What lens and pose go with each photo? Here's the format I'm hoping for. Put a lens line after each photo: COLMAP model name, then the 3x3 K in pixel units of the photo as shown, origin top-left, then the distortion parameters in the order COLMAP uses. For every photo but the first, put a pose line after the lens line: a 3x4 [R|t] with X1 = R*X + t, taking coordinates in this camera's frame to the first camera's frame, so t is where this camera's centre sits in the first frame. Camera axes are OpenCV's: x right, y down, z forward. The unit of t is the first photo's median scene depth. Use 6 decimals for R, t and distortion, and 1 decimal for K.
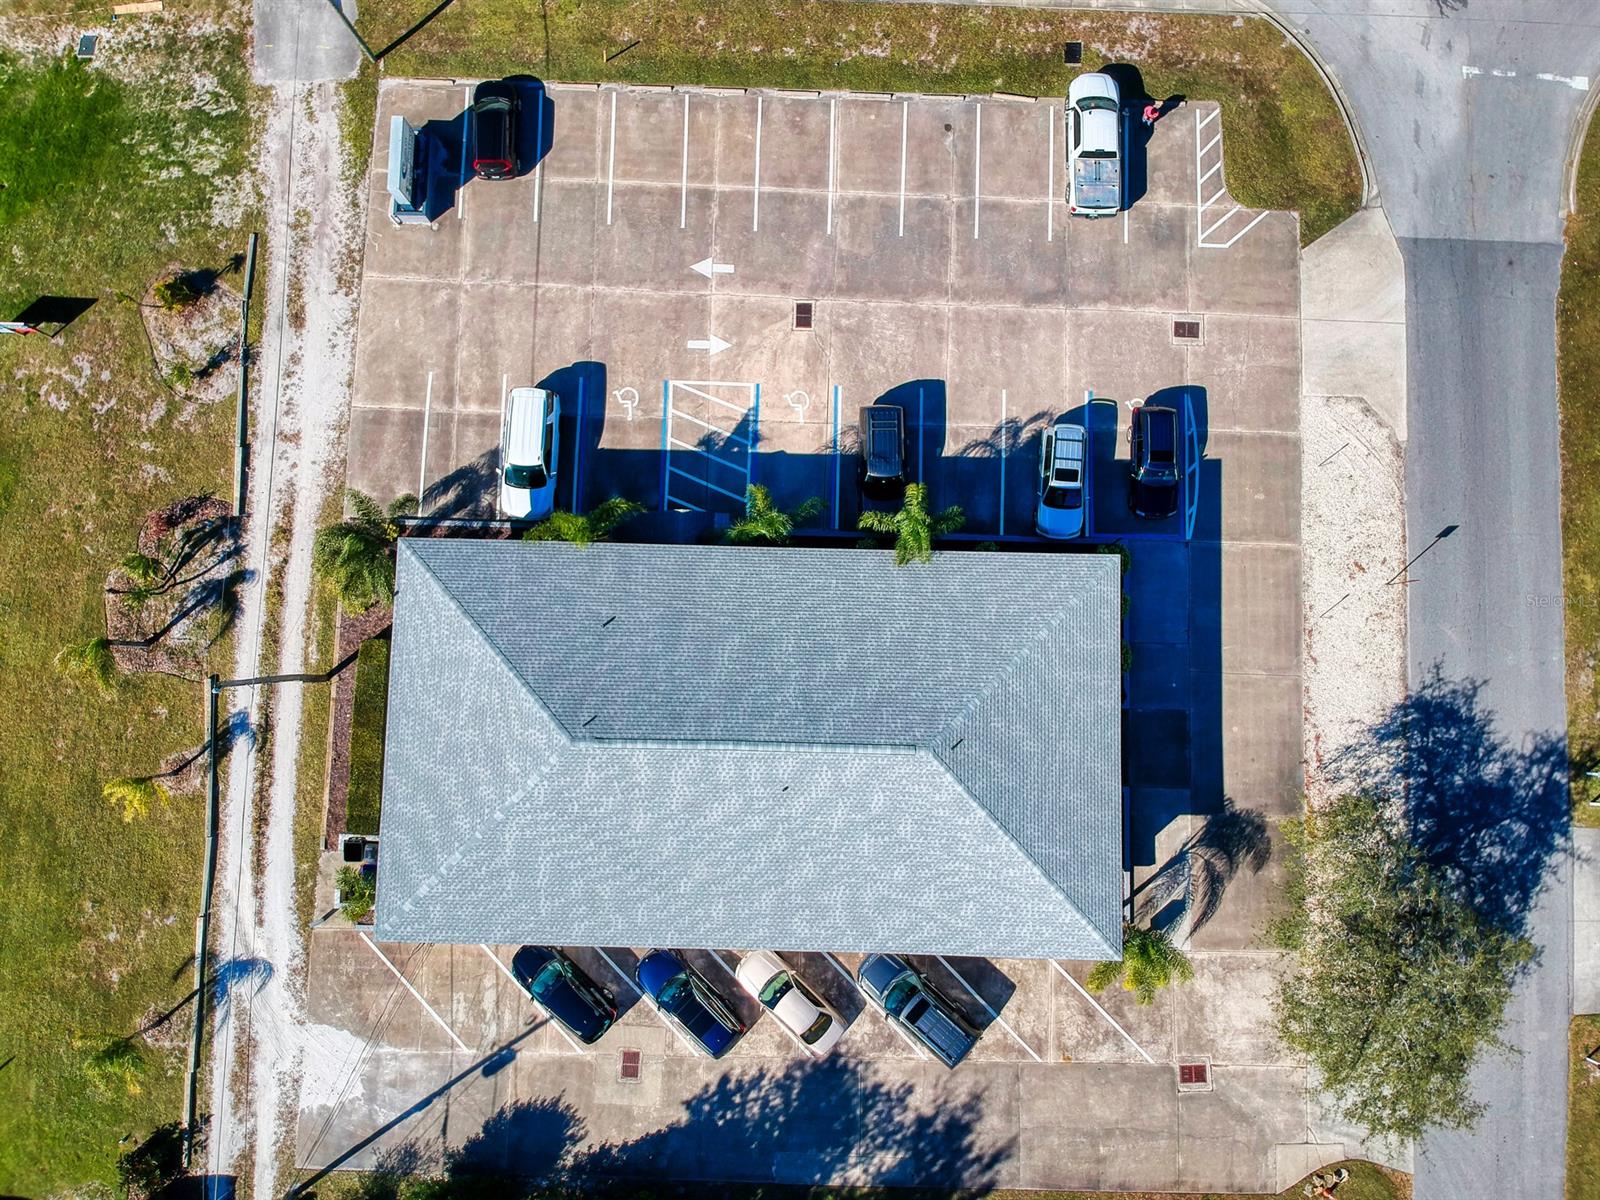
lens RADIAL K [[1178.3, 0, 812.7], [0, 1178.3, 587.3], [0, 0, 1]] dist [0.078828, -0.148497]
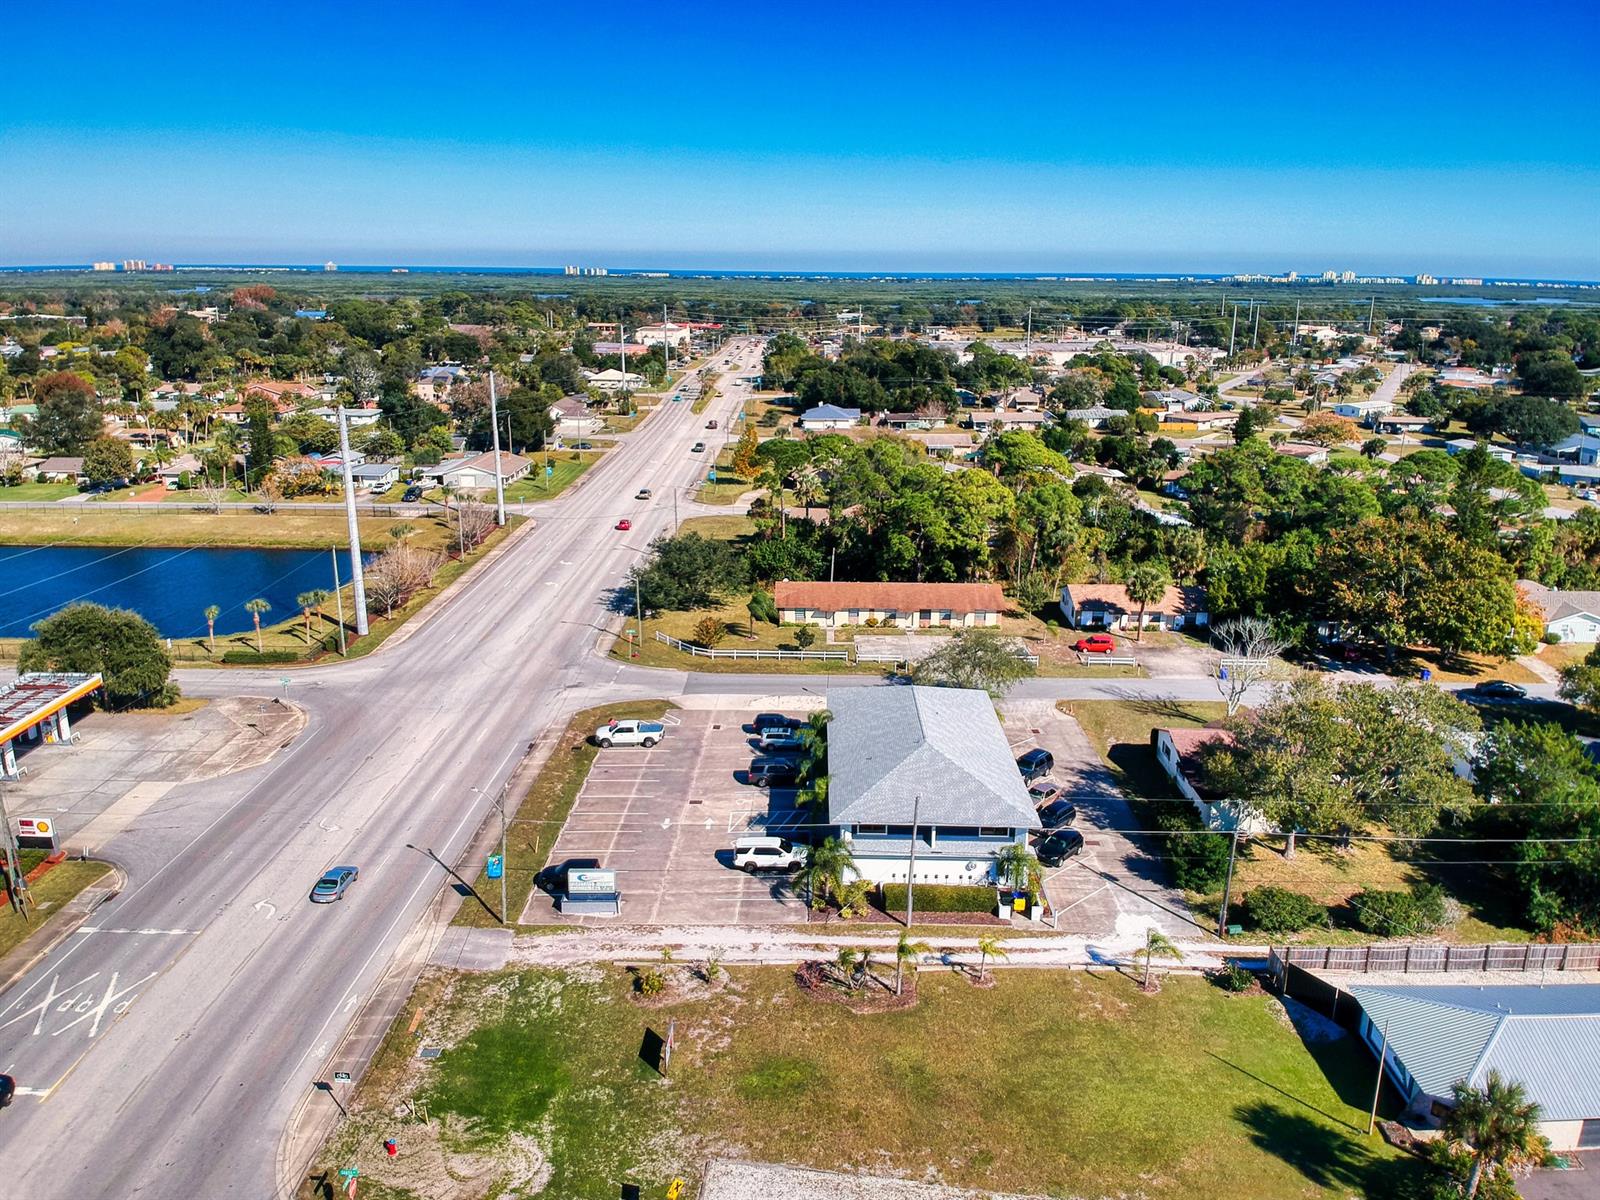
lens RADIAL K [[1178.3, 0, 810.8], [0, 1178.3, 591.0], [0, 0, 1]] dist [0.078828, -0.148497]
pose [[-0.021151, -0.260665, 0.965198, -1.833136], [0.994081, 0.097419, 0.048093, -0.176071], [-0.106565, 0.960502, 0.257062, 0.162861]]
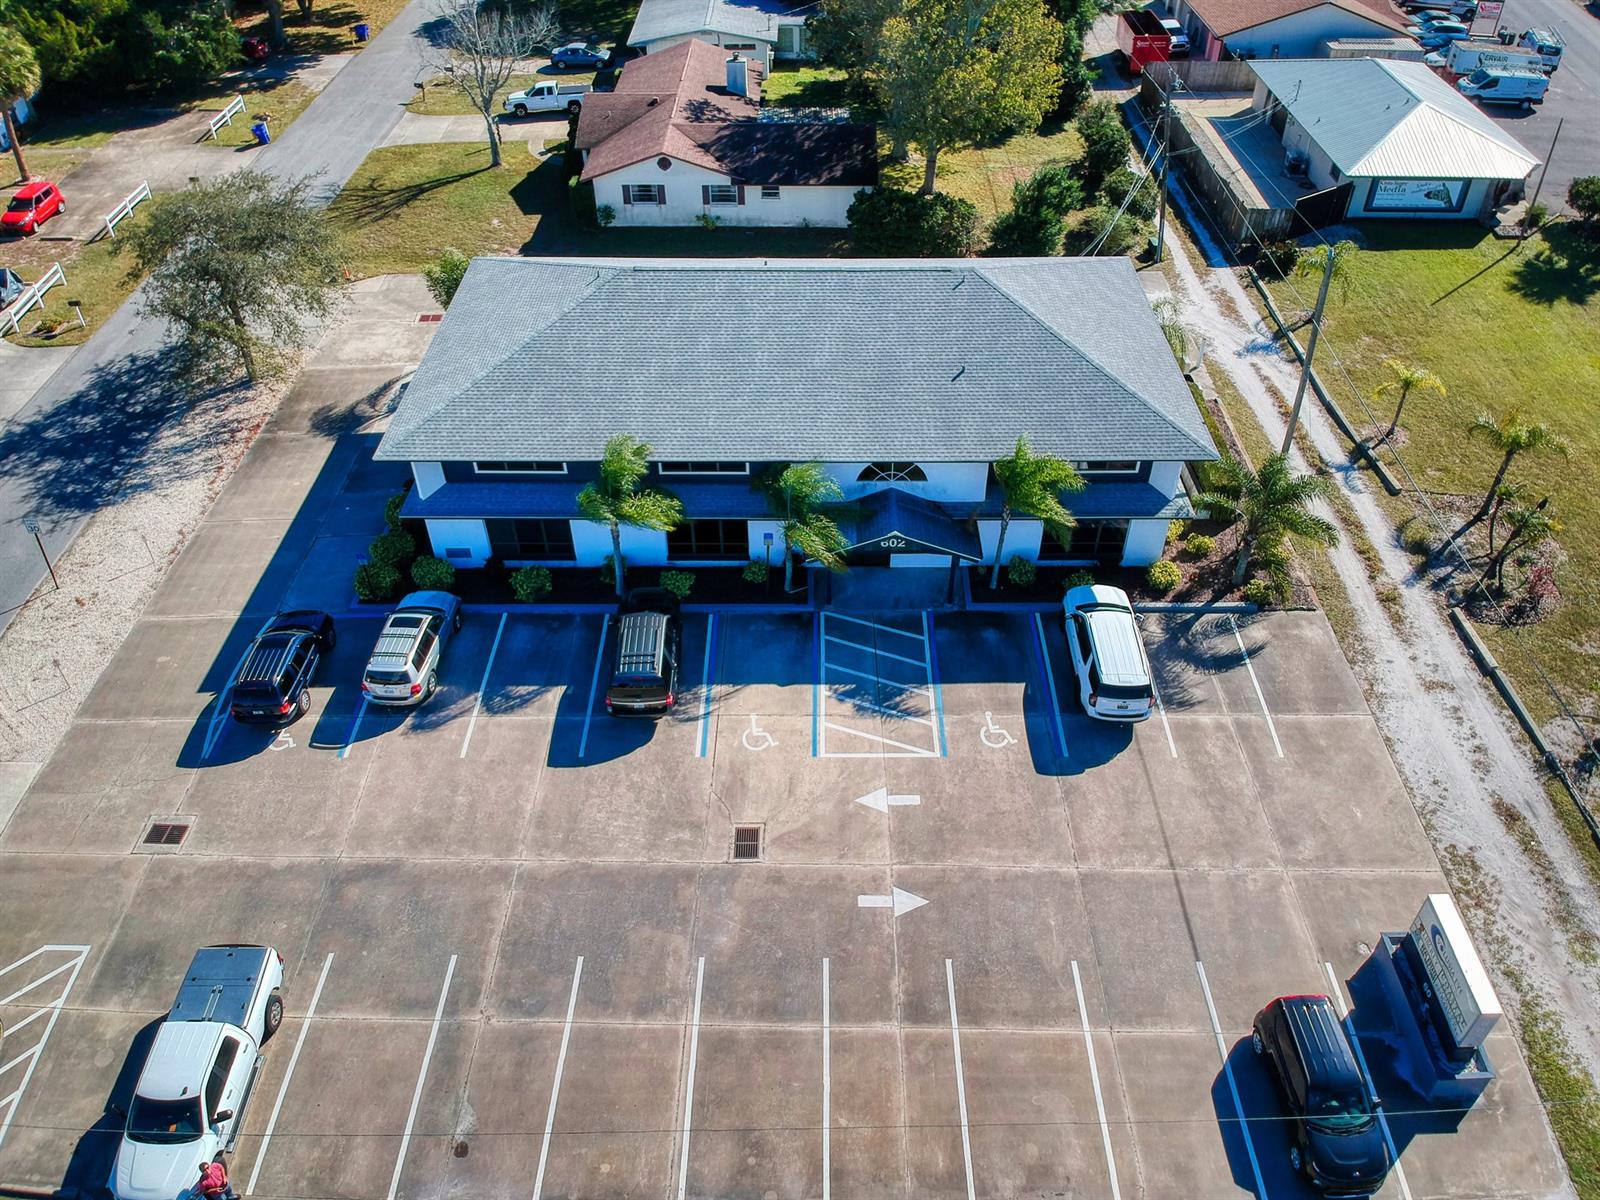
lens RADIAL K [[1178.3, 0, 812.2], [0, 1178.3, 580.7], [0, 0, 1]] dist [0.078828, -0.148497]
pose [[-0.999724, 0.018752, -0.014165, -0.038175], [-0.022300, -0.566714, 0.823613, -0.710980], [0.007417, 0.823701, 0.566975, 0.529362]]
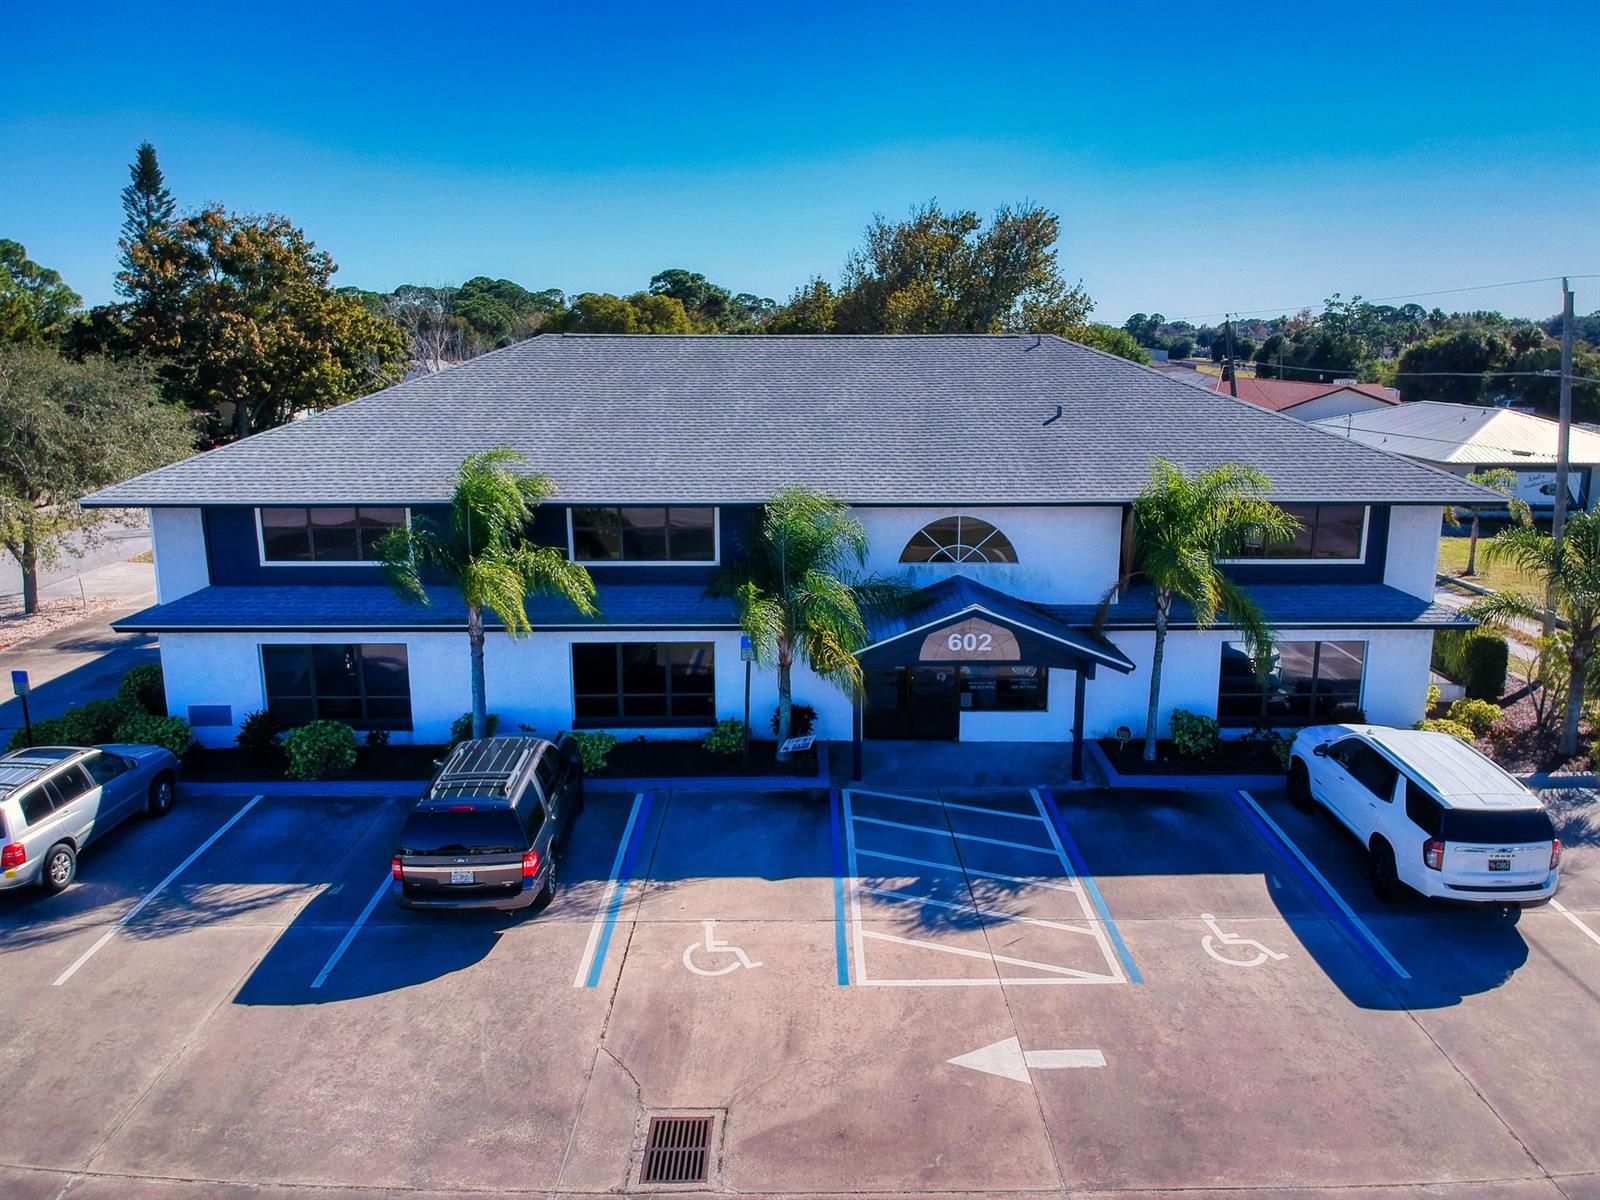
lens RADIAL K [[1178.3, 0, 811.9], [0, 1178.3, 580.8], [0, 0, 1]] dist [0.078828, -0.148497]
pose [[-0.999384, 0.009792, -0.033702, -0.029401], [-0.034556, -0.106766, 0.993684, -0.486141], [0.006132, 0.994236, 0.107039, 0.883847]]
